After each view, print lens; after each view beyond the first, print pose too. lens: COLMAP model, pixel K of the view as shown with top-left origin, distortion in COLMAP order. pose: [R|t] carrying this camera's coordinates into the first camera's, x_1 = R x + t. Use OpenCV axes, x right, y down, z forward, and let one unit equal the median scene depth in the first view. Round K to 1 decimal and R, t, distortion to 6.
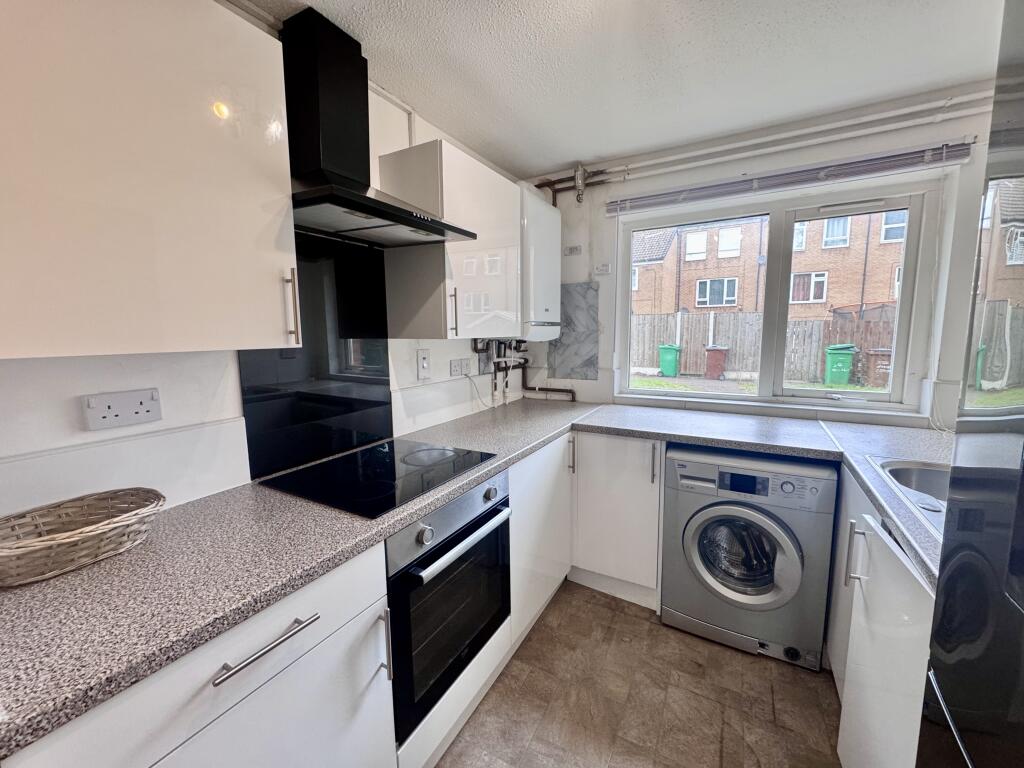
lens RADIAL K [[408.5, 0, 513.4], [0, 408.5, 382.3], [0, 0, 1]] dist [-0.000124, -0.000008]
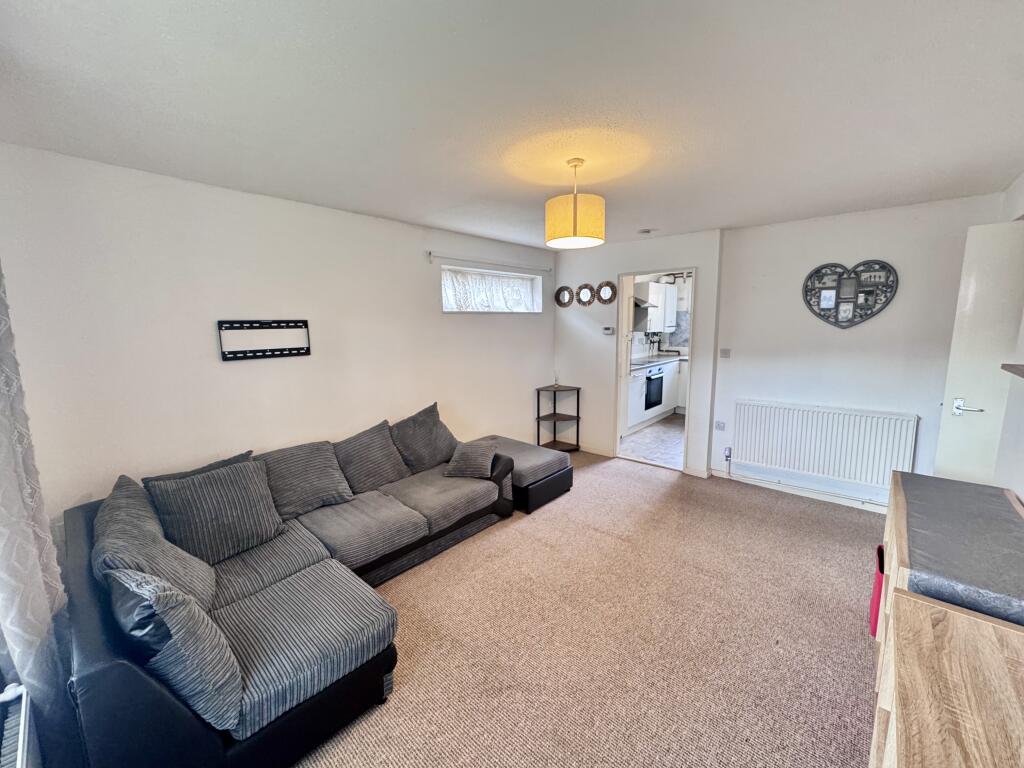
lens RADIAL K [[408.5, 0, 512.5], [0, 408.5, 383.5], [0, 0, 1]] dist [-0.000124, -0.000008]
pose [[0.977137, 0.033040, -0.210030, -0.356270], [-0.026578, 0.999085, 0.033518, 0.174608], [0.210945, -0.027169, 0.977120, -1.879372]]
